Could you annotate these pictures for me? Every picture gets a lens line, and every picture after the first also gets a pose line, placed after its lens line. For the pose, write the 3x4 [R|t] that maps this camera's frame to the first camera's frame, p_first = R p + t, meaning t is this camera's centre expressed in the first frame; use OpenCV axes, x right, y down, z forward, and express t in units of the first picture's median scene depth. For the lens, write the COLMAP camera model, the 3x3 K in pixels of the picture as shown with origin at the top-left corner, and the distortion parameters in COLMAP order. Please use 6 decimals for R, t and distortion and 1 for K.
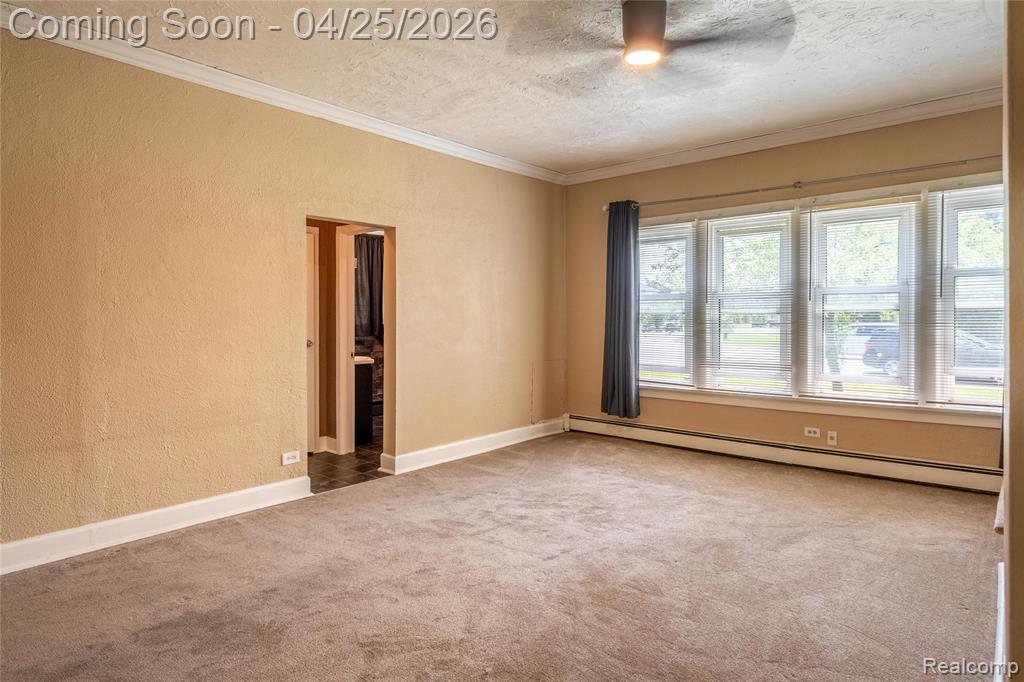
lens RADIAL K [[585.1, 0, 516.1], [0, 585.1, 321.6], [0, 0, 1]] dist [-0.001078, -0.004228]
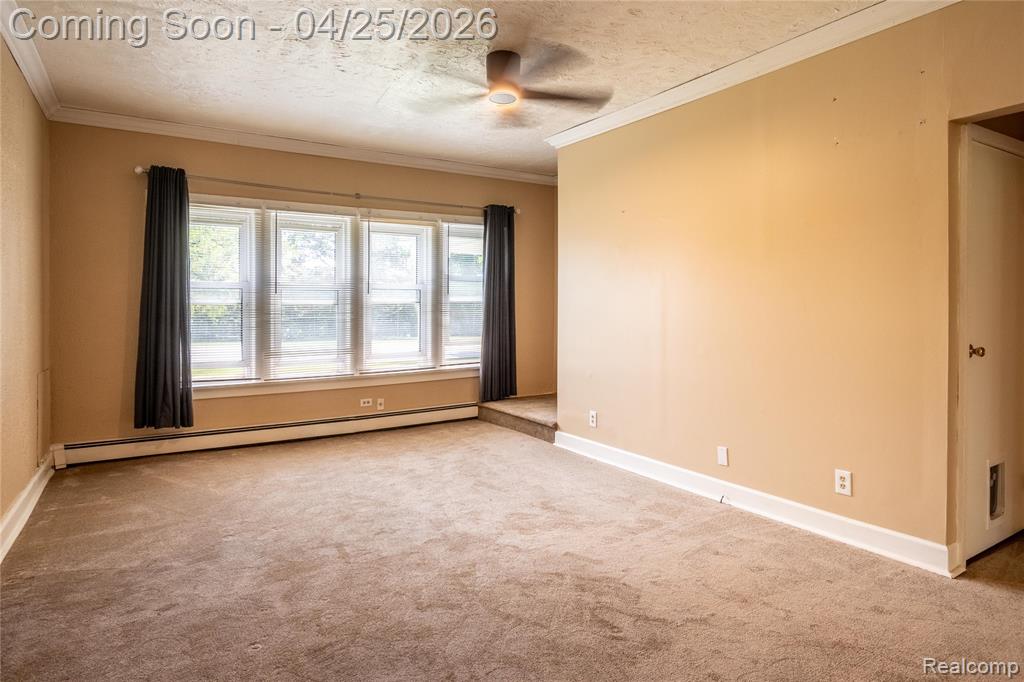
lens RADIAL K [[585.1, 0, 523.5], [0, 585.1, 306.5], [0, 0, 1]] dist [-0.001078, -0.004228]
pose [[0.287038, -0.001143, 0.957919, -0.558082], [0.005538, 0.999985, -0.000466, -0.007366], [-0.957903, 0.005439, 0.287040, 0.337529]]
